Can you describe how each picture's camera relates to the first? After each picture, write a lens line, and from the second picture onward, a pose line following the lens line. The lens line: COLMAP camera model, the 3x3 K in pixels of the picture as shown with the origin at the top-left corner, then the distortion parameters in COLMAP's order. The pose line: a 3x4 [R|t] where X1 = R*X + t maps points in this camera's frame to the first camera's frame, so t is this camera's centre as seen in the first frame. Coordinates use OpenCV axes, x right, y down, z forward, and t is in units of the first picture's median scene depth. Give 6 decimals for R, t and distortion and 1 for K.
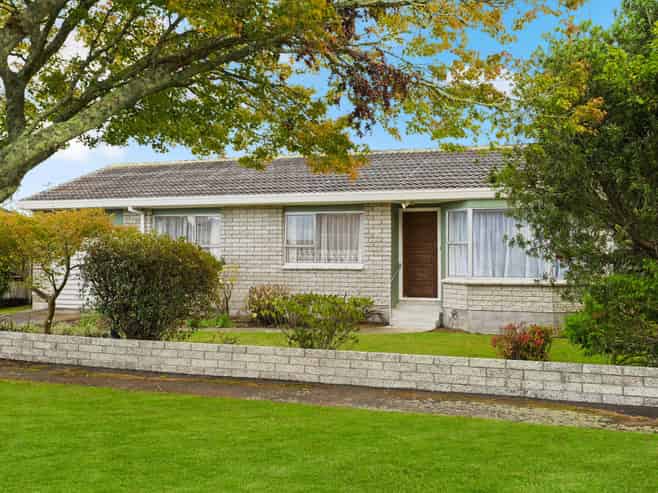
lens RADIAL K [[919.4, 0, 328.6], [0, 919.4, 246.5], [0, 0, 1]] dist [-0.047214, 0.000000]
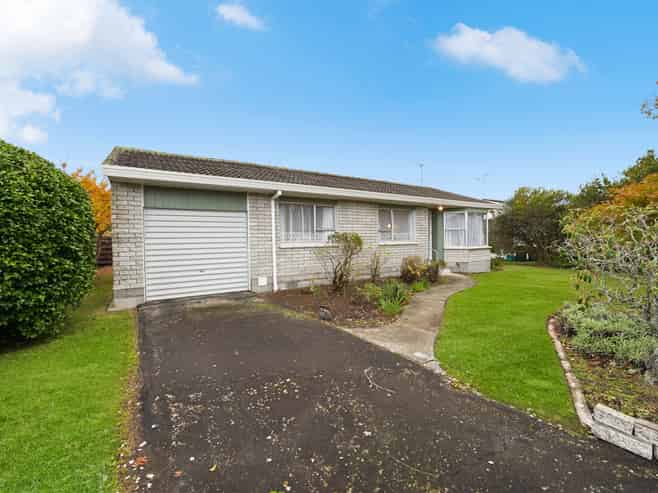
lens RADIAL K [[291.6, 0, 331.2], [0, 291.6, 245.9], [0, 0, 1]] dist [-0.002767, -0.000362]
pose [[0.566590, -0.031241, 0.823408, -0.607621], [-0.002535, 0.999210, 0.039656, 0.013022], [-0.823996, -0.024556, 0.566063, 0.873683]]
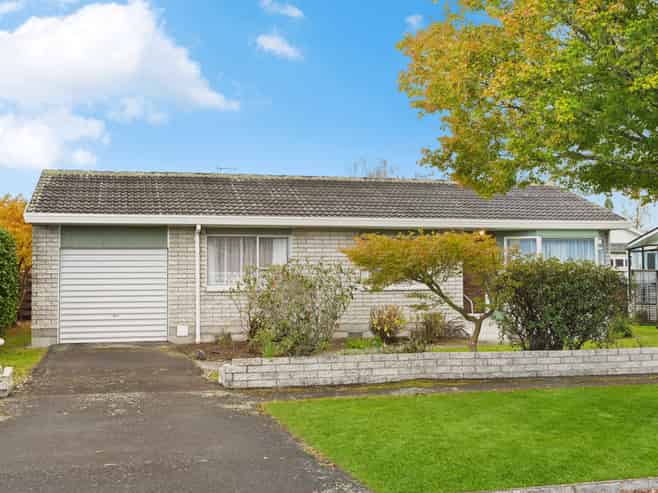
lens RADIAL K [[763.9, 0, 328.6], [0, 763.9, 247.8], [0, 0, 1]] dist [-0.038170, 0.000000]
pose [[0.784846, 0.016434, 0.619473, -0.760696], [-0.004516, 0.999773, -0.020801, -0.001811], [-0.619674, 0.013528, 0.784743, 0.332811]]
